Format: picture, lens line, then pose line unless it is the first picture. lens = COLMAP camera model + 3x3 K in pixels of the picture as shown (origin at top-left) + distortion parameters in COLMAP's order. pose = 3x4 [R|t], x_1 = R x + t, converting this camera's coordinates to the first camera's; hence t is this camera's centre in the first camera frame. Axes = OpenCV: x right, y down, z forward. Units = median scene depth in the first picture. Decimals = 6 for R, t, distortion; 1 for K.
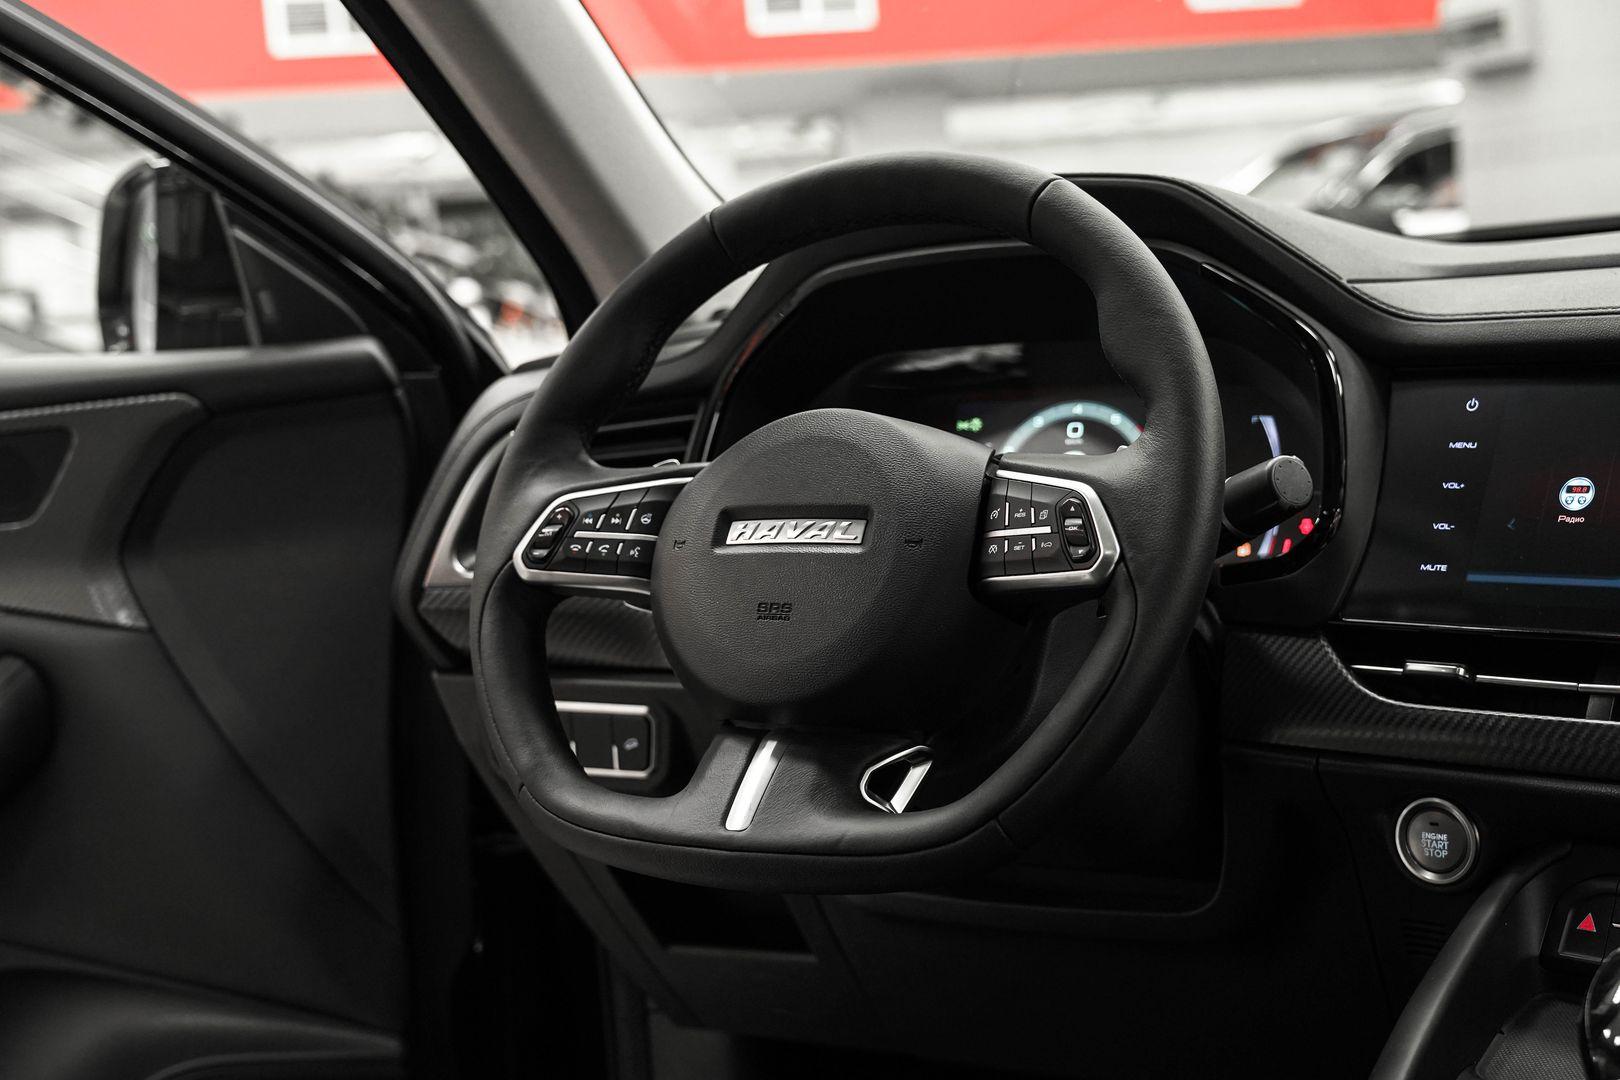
lens RADIAL K [[2318.8, 0, 759.8], [0, 2318.8, 569.7], [0, 0, 1]] dist [0.020303, 0.019467]
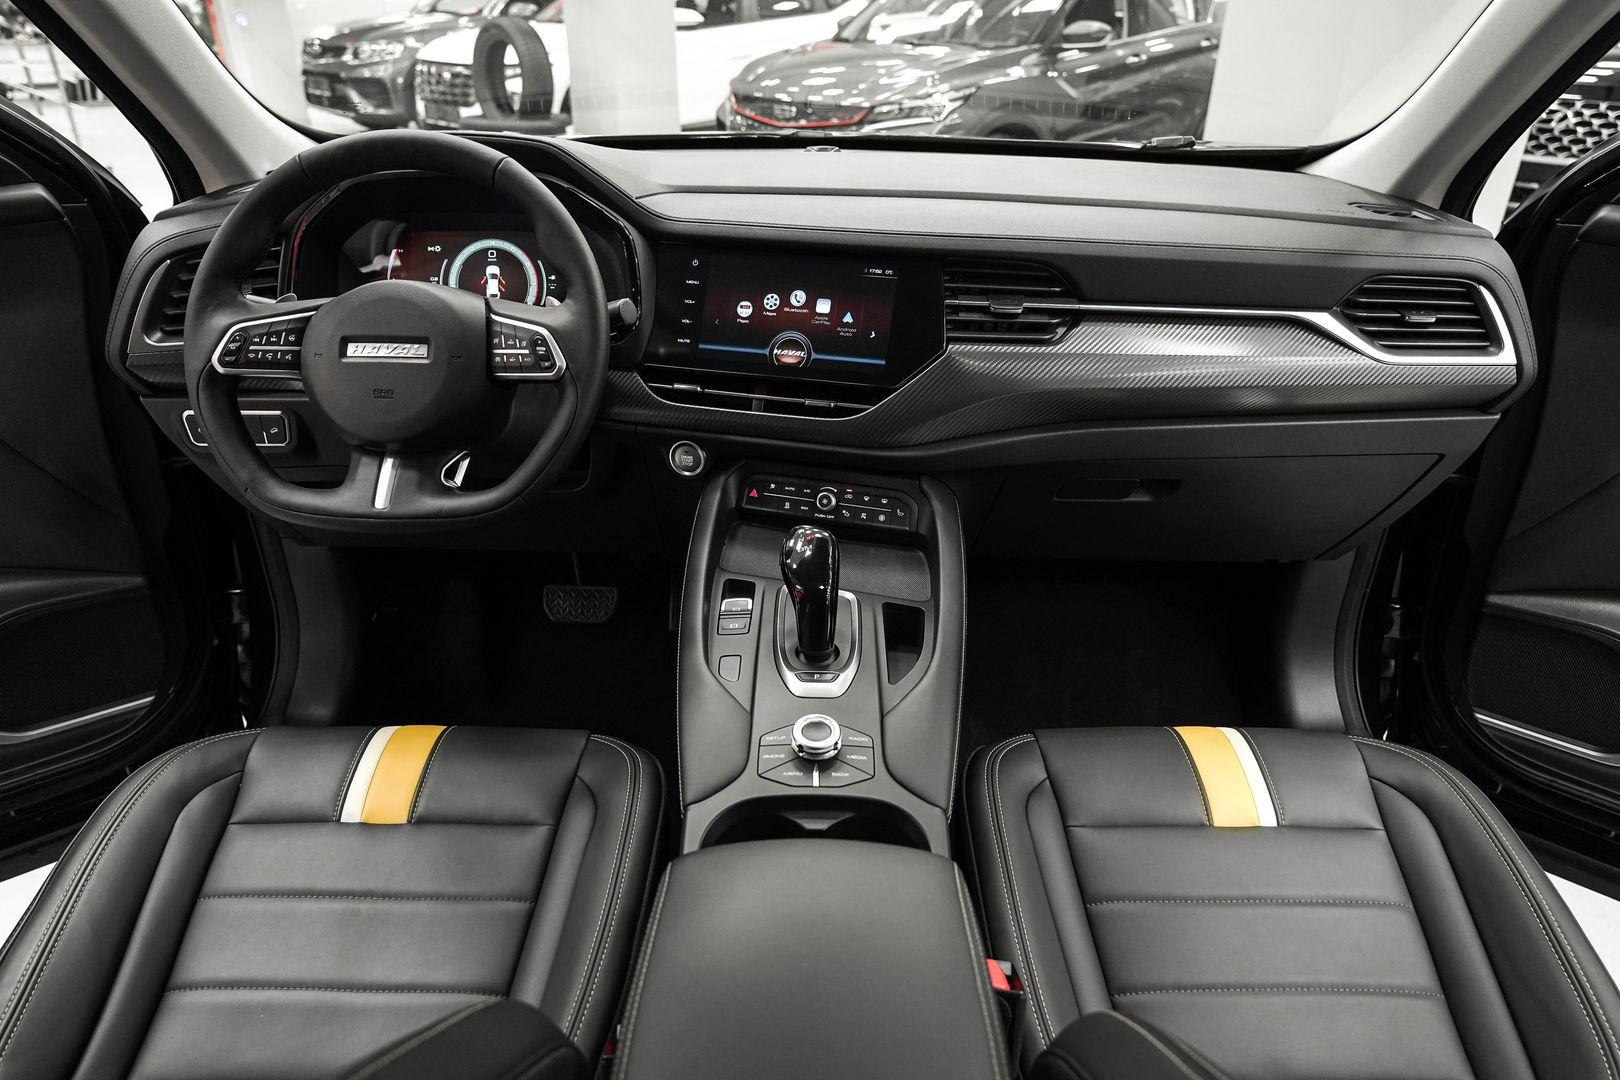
lens RADIAL K [[1039.3, 0, 813.7], [0, 1039.3, 545.7], [0, 0, 1]] dist [-0.033975, 0.033752]
pose [[0.864758, -0.154078, 0.477967, -0.110499], [-0.012709, 0.944750, 0.327544, -0.143791], [-0.502027, -0.289321, 0.815023, 0.065140]]
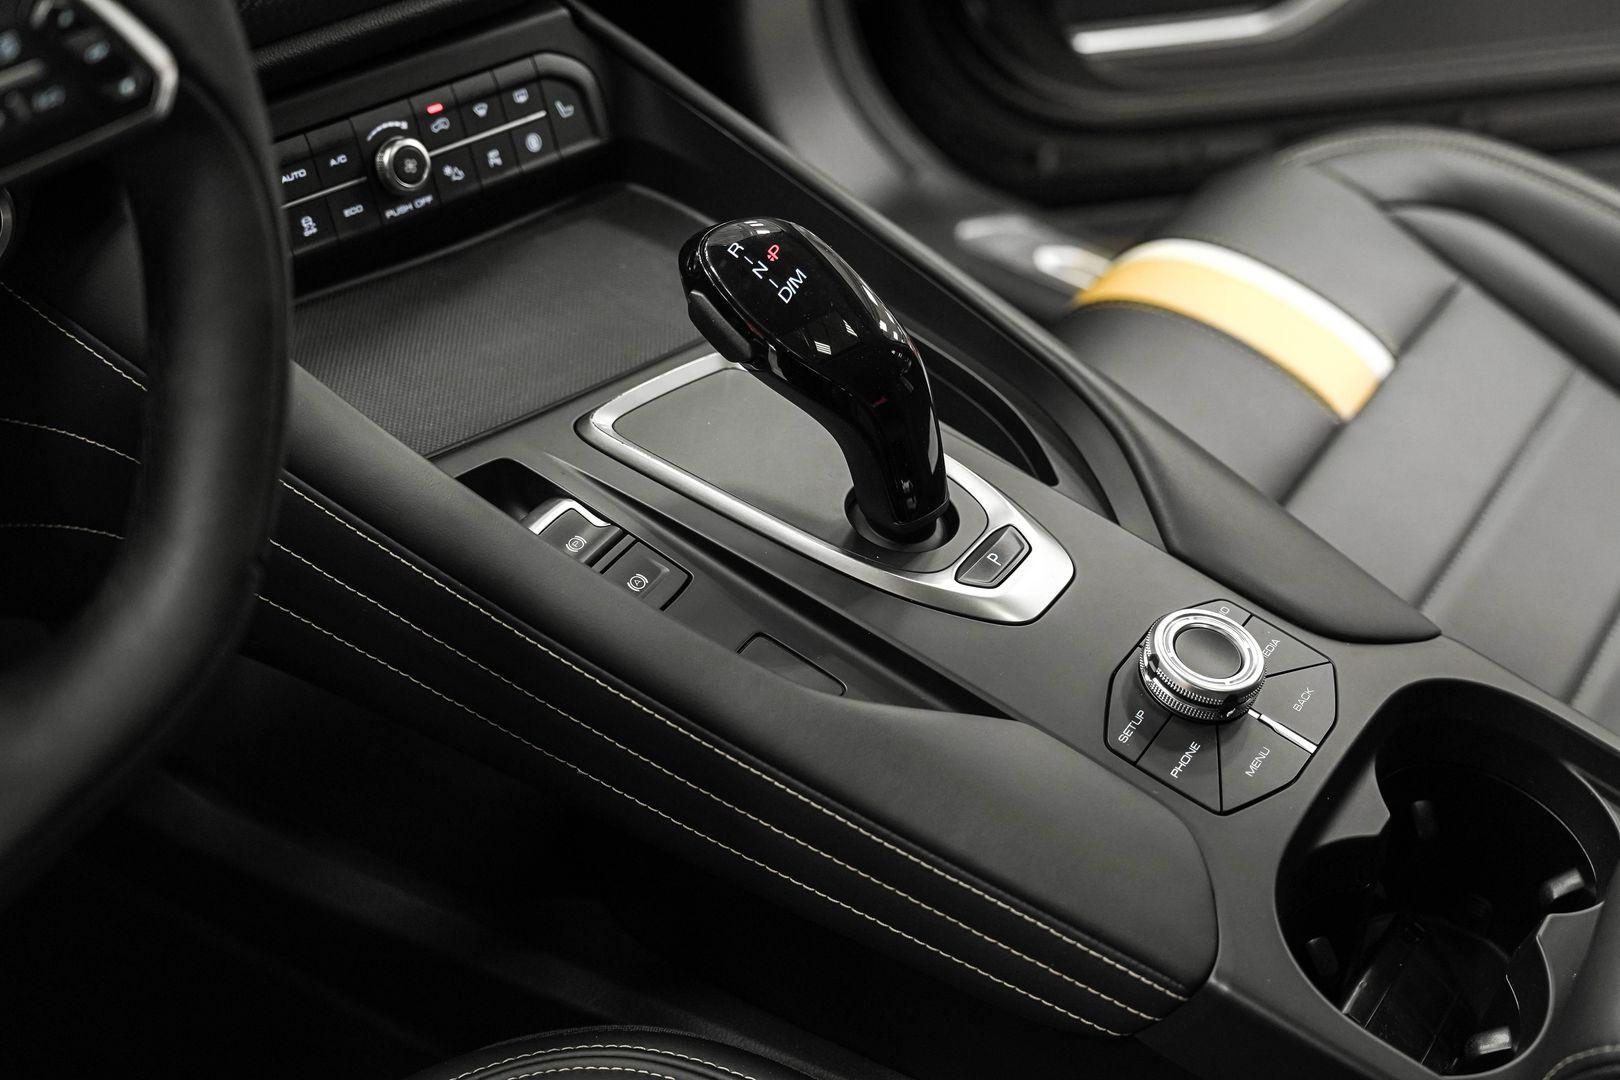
lens RADIAL K [[2532.4, 0, 777.3], [0, 2532.4, 511.7], [0, 0, 1]] dist [-0.005374, -0.053368]
pose [[0.033914, -0.566593, 0.823300, -0.364419], [0.033401, 0.823956, 0.565669, -0.230905], [-0.998866, 0.008315, 0.046869, 0.727477]]
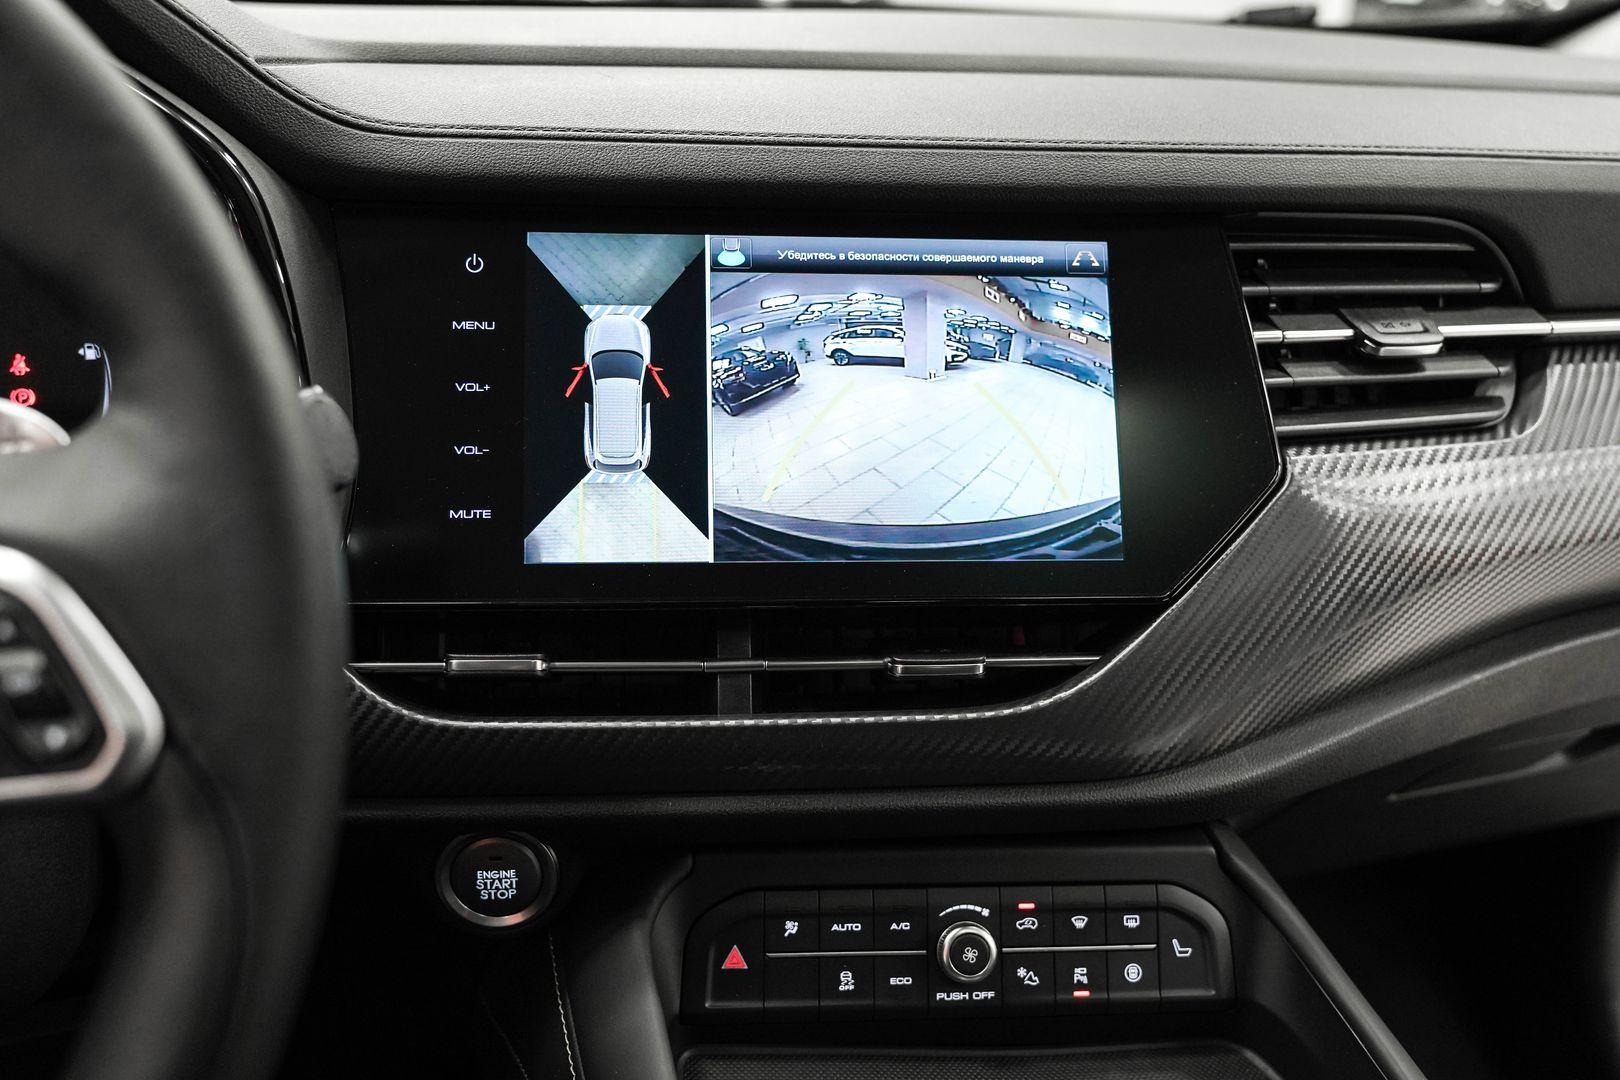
lens RADIAL K [[1441.6, 0, 807.2], [0, 1441.6, 555.1], [0, 0, 1]] dist [-0.006563, 0.001924]
pose [[0.638913, -0.189281, 0.745629, 0.034738], [0.017540, 0.972590, 0.231866, -0.086126], [-0.769079, -0.135064, 0.624720, 0.658871]]
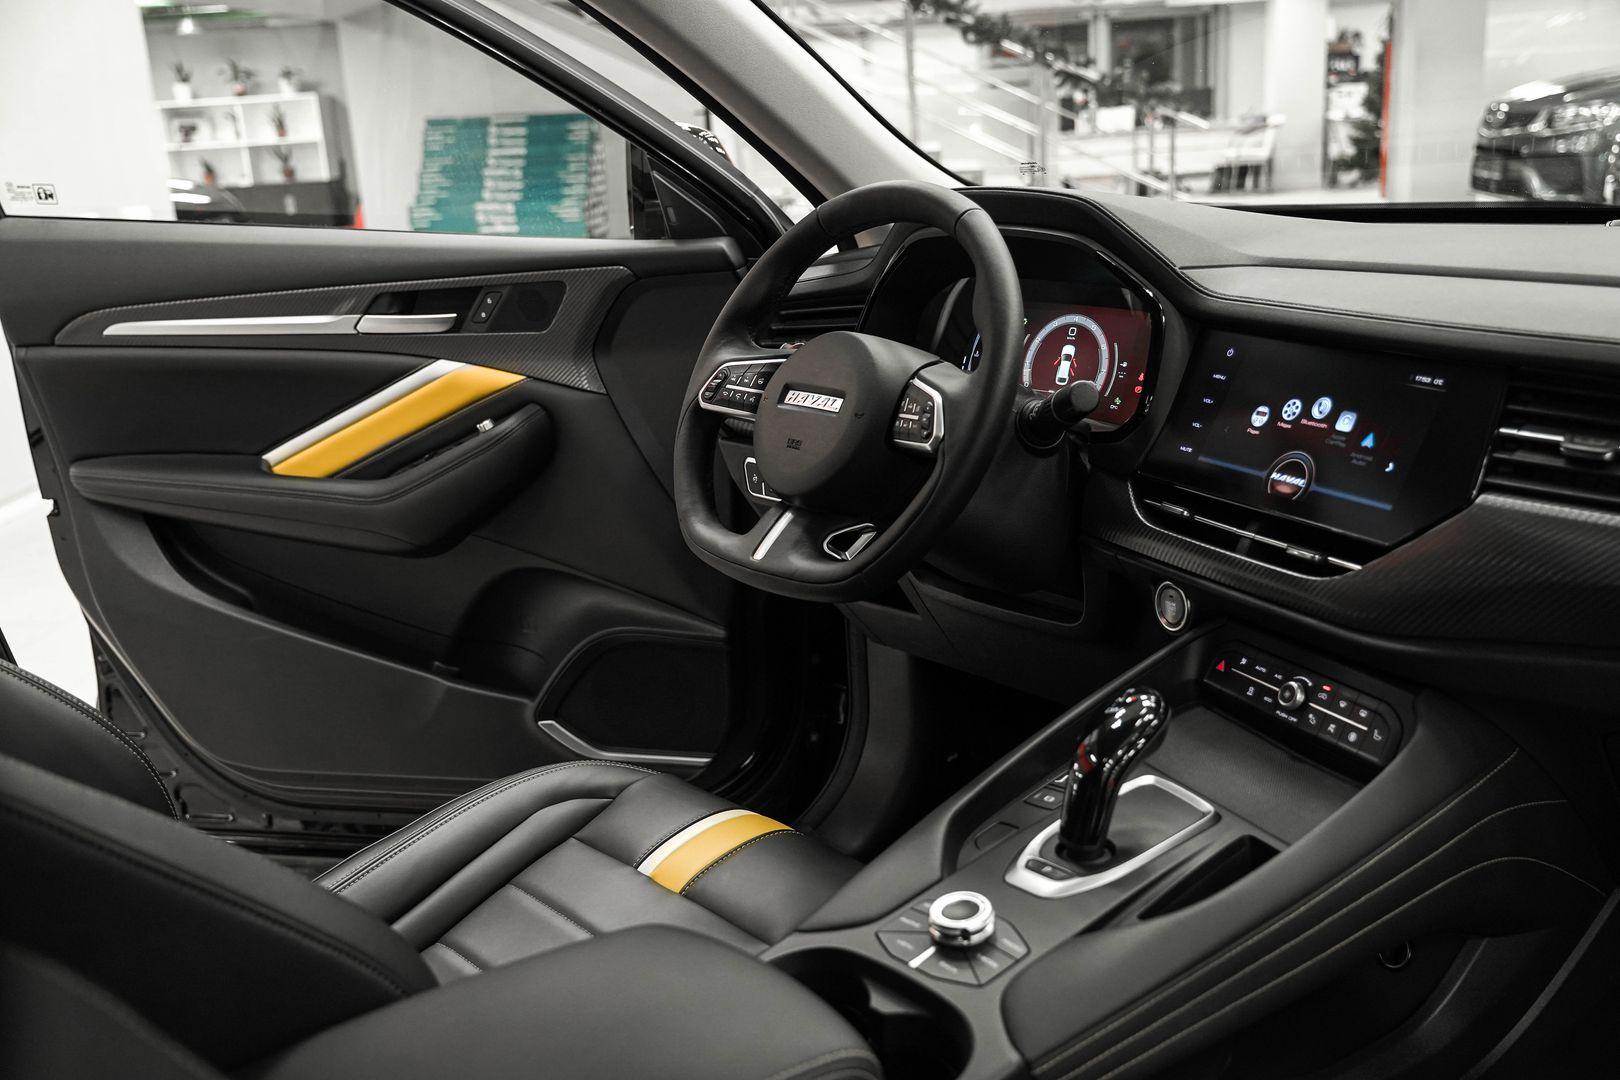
lens RADIAL K [[1582.1, 0, 816.8], [0, 1582.1, 553.9], [0, 0, 1]] dist [-0.000090, 0.018726]
pose [[0.945418, 0.114082, -0.305237, 0.397635], [-0.059309, 0.981310, 0.183066, -0.121859], [0.320417, -0.154971, 0.934514, -0.179782]]
